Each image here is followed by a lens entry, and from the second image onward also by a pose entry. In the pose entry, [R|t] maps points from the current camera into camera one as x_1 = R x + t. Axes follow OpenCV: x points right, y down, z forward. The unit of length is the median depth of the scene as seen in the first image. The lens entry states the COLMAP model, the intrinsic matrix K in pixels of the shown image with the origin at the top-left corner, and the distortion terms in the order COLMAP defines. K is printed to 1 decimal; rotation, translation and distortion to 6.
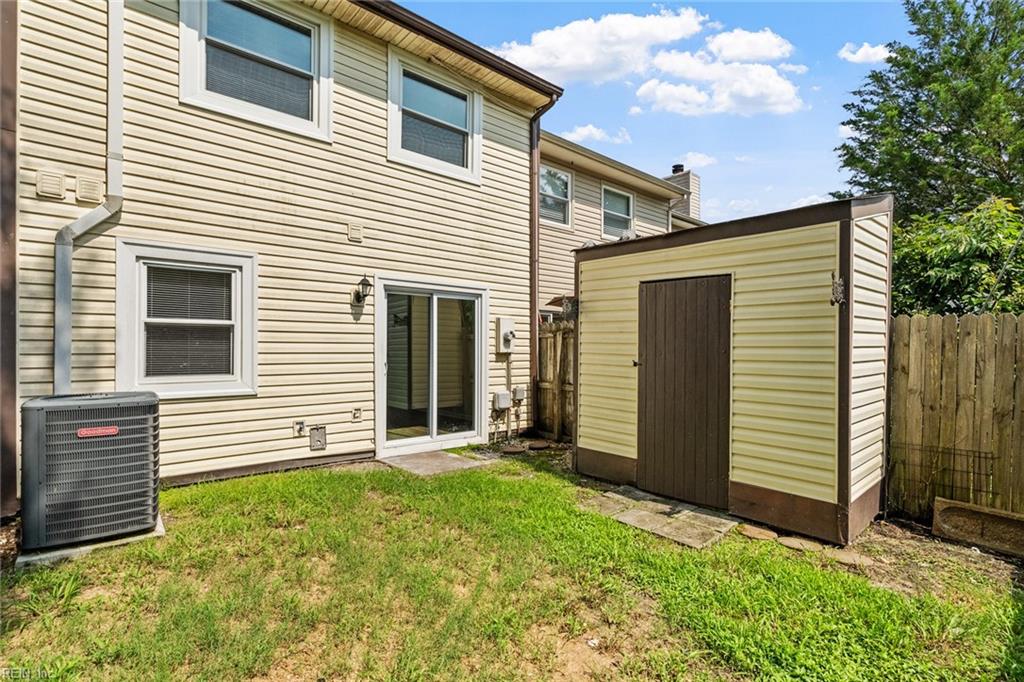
lens RADIAL K [[480.4, 0, 513.5], [0, 480.4, 354.6], [0, 0, 1]] dist [0.001229, 0.000035]
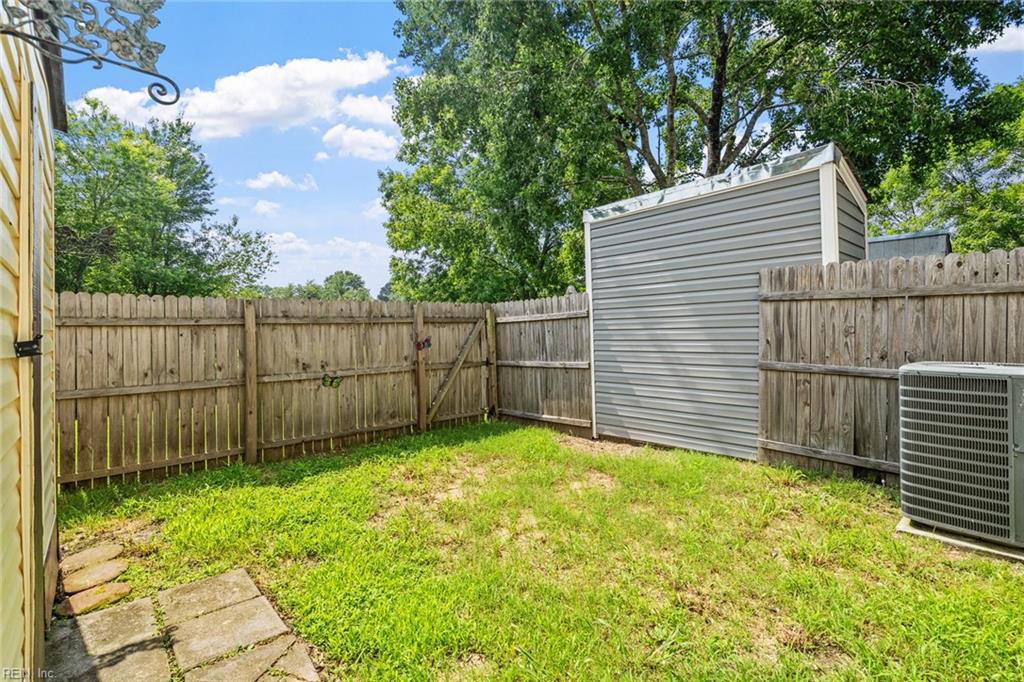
lens RADIAL K [[463.4, 0, 512.0], [0, 463.4, 341.0], [0, 0, 1]] dist [-0.003113, 0.000443]
pose [[-0.999835, 0.005623, -0.017270, -0.026770], [0.005094, 0.999520, 0.030559, 0.010931], [0.017434, 0.030466, -0.999384, 1.155693]]
